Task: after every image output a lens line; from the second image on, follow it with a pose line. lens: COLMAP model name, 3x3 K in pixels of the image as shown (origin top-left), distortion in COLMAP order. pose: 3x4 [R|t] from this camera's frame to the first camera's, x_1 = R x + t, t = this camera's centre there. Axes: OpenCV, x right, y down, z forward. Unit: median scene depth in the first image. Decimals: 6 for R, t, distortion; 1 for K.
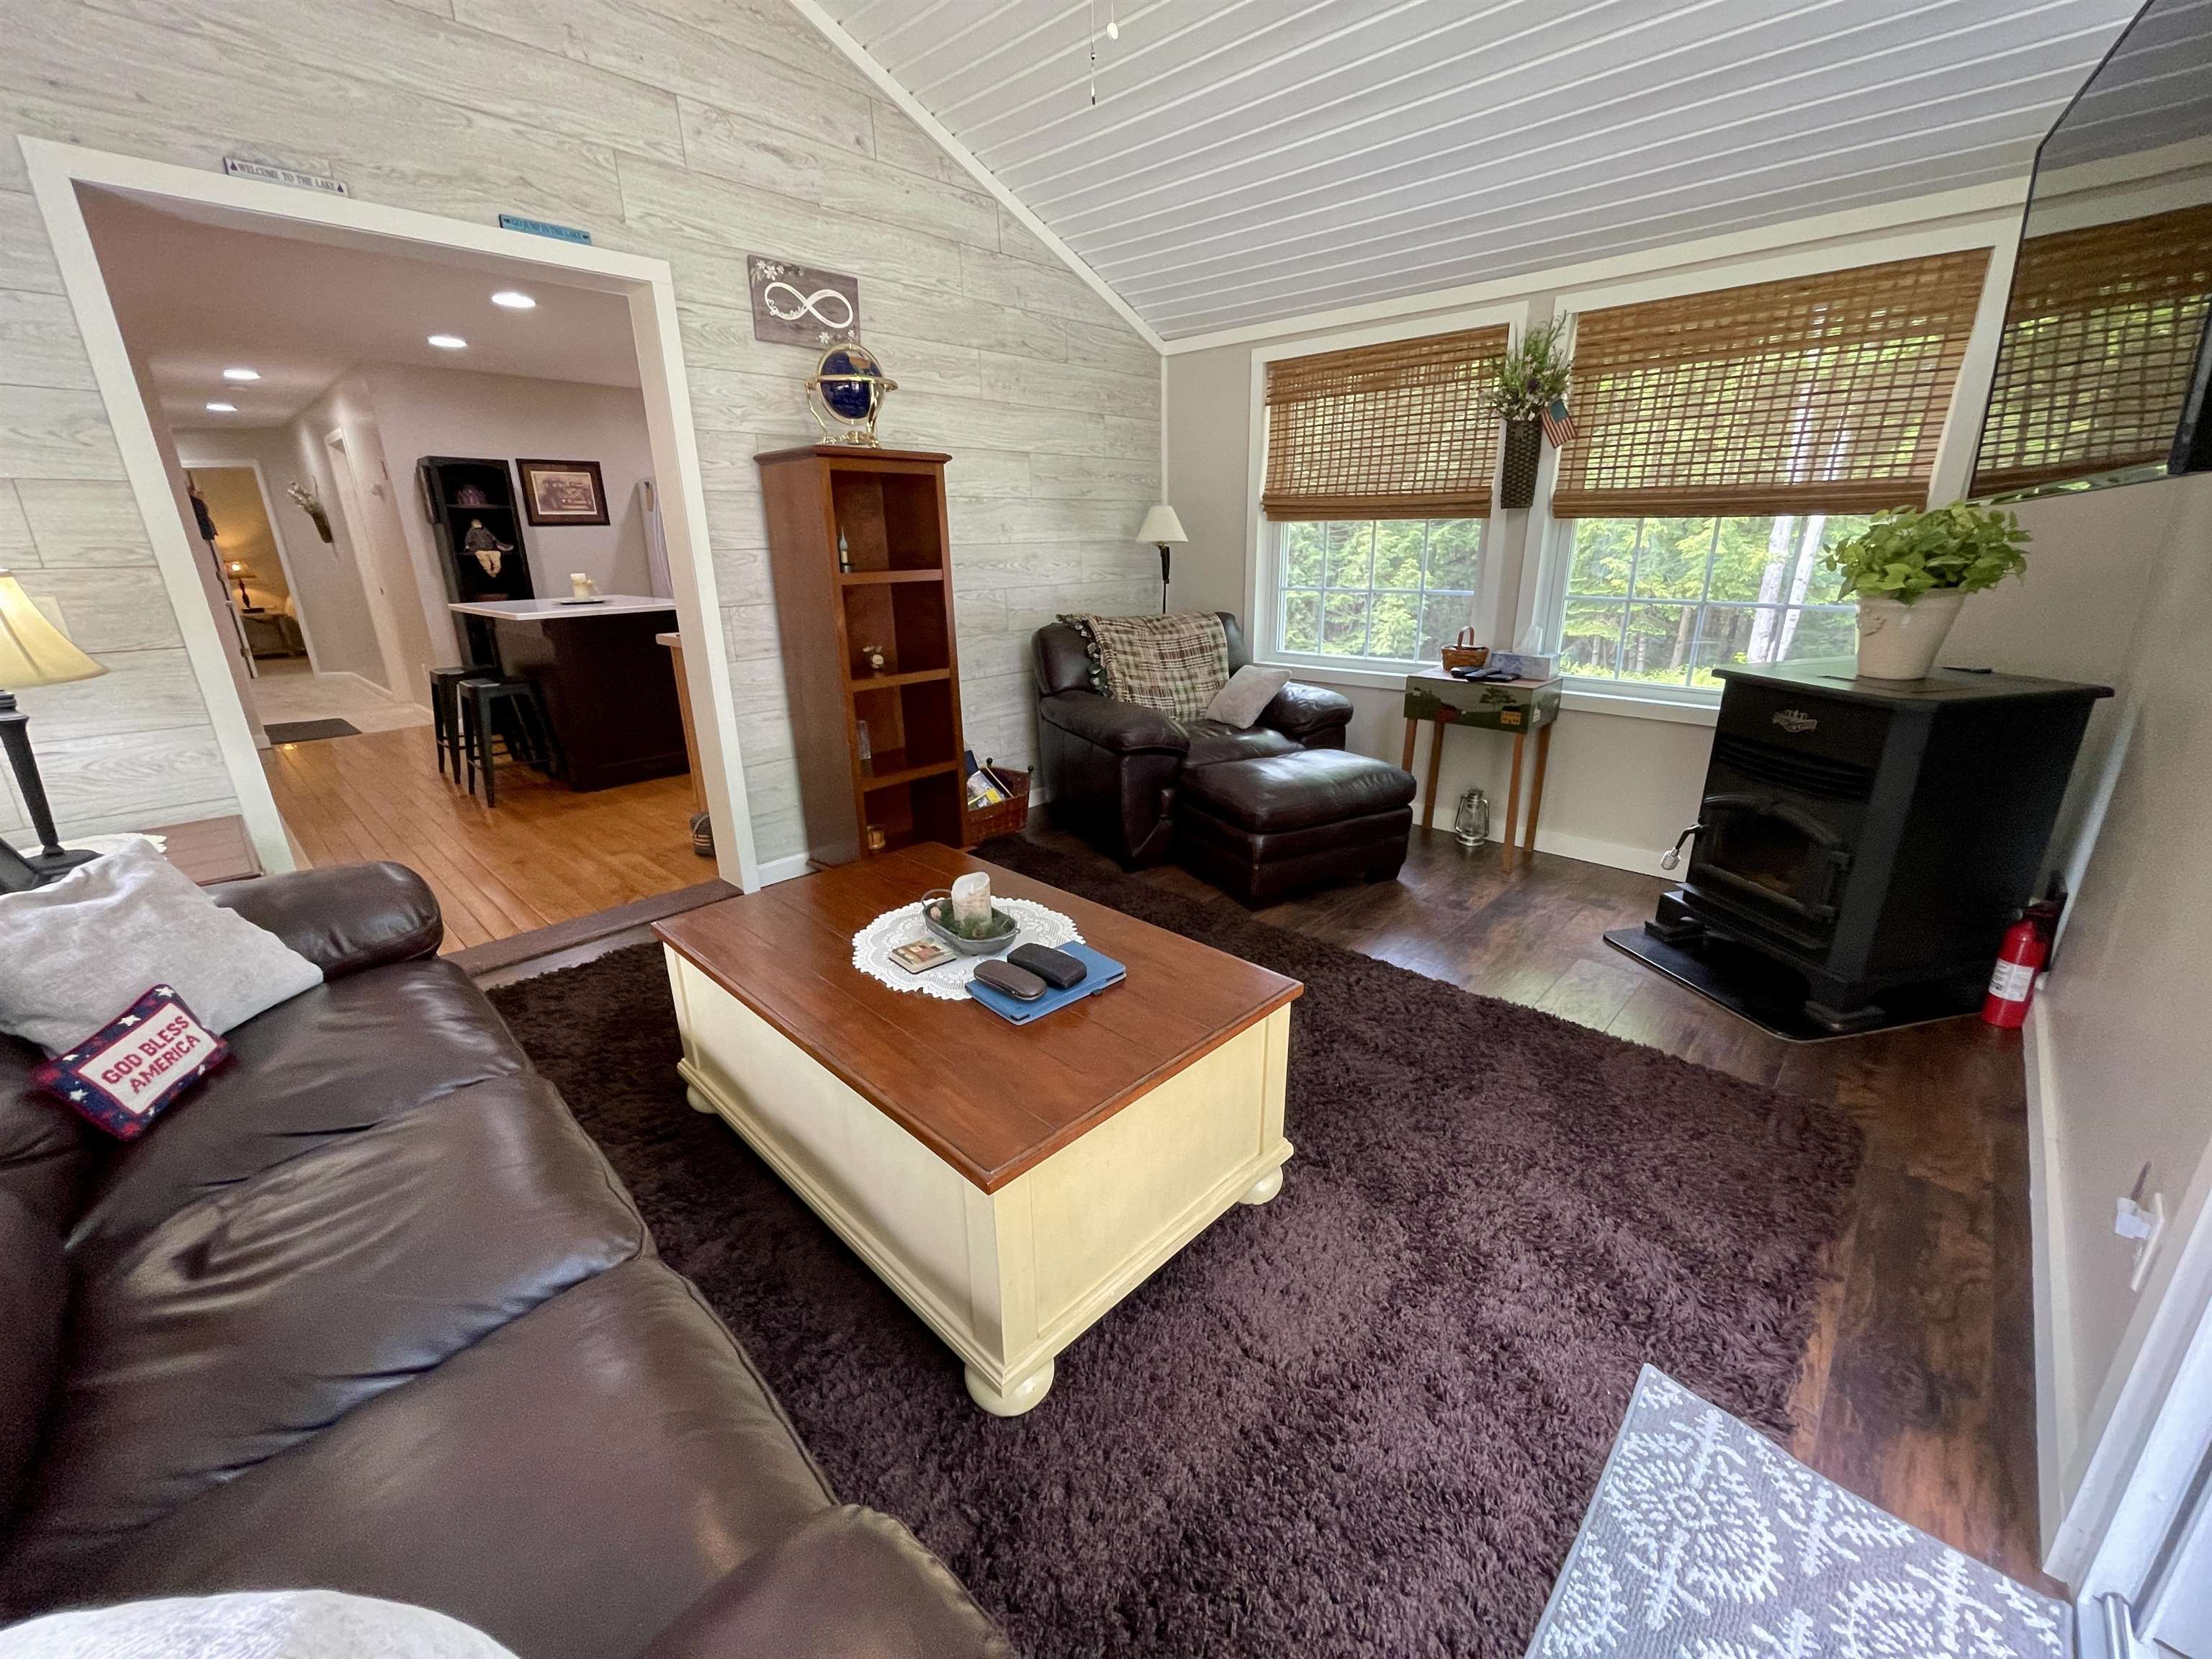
lens RADIAL K [[901.0, 0, 1098.0], [0, 901.0, 823.1], [0, 0, 1]] dist [-0.007989, 0.001635]
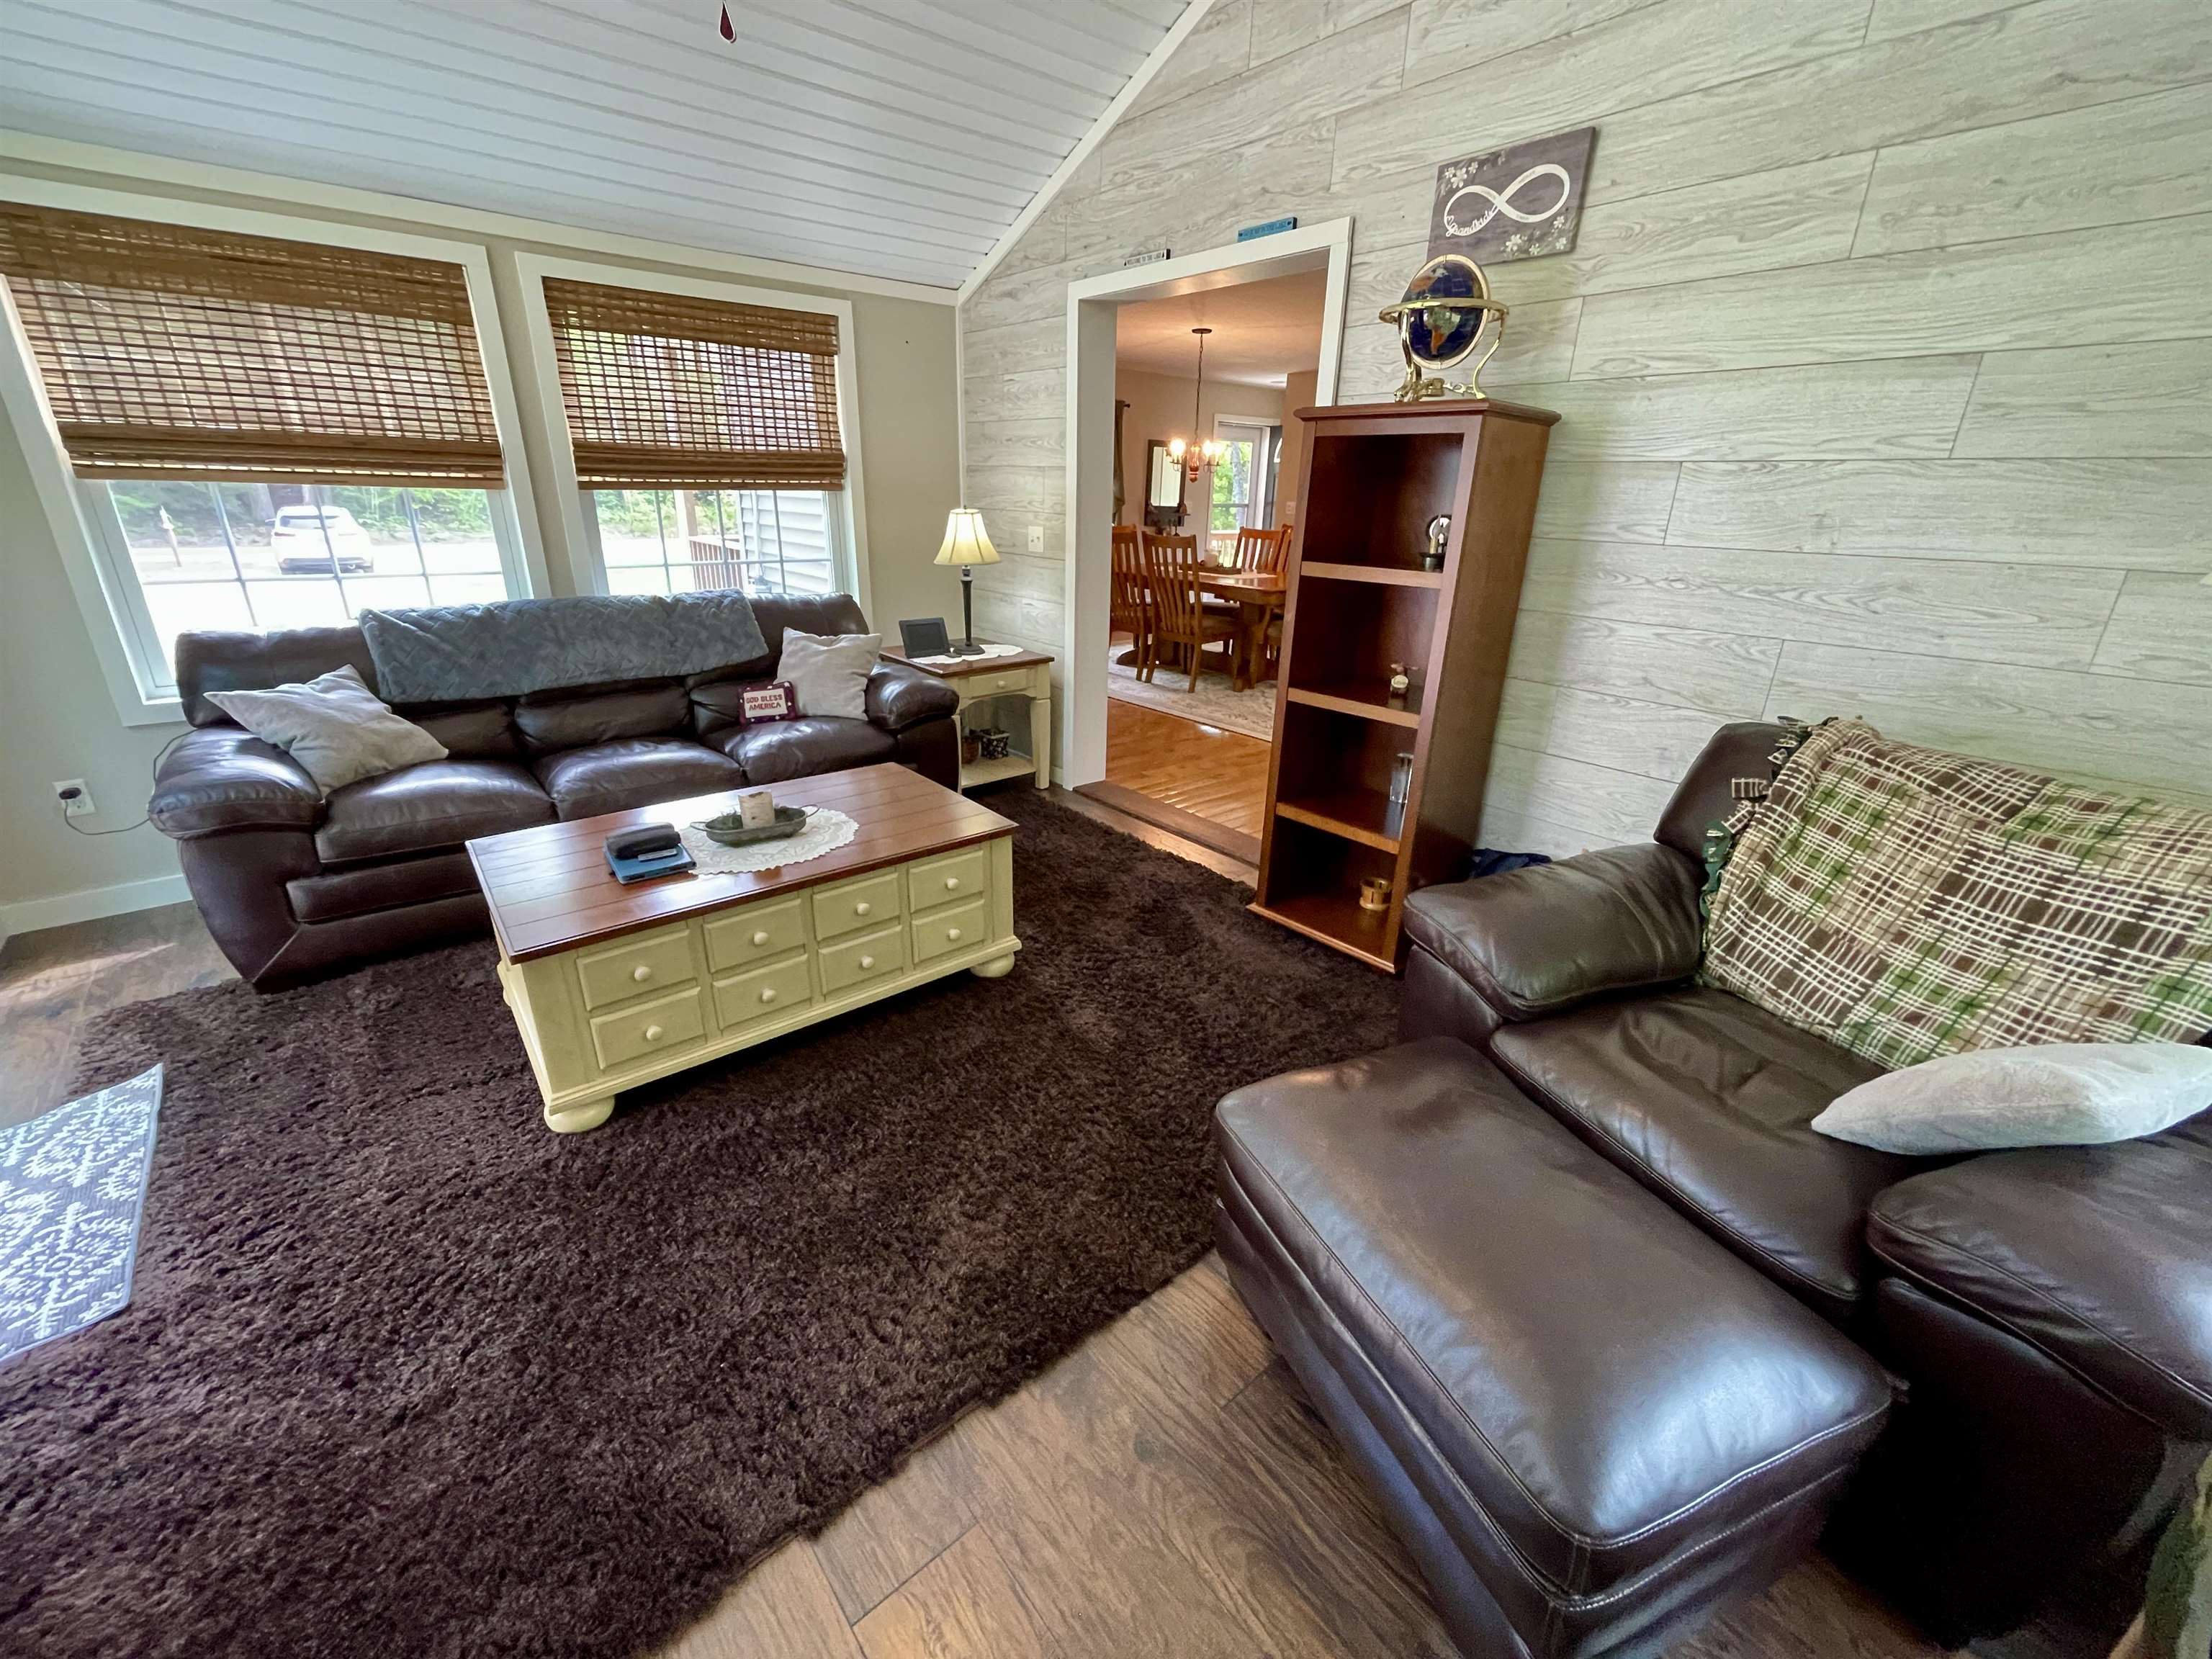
lens RADIAL K [[901.0, 0, 1104.8], [0, 901.0, 840.3], [0, 0, 1]] dist [-0.007989, 0.001635]
pose [[-0.115566, 0.360143, -0.925711, 0.589078], [-0.330990, 0.864730, 0.377740, -0.293953], [0.936531, 0.350055, 0.019270, 0.864578]]
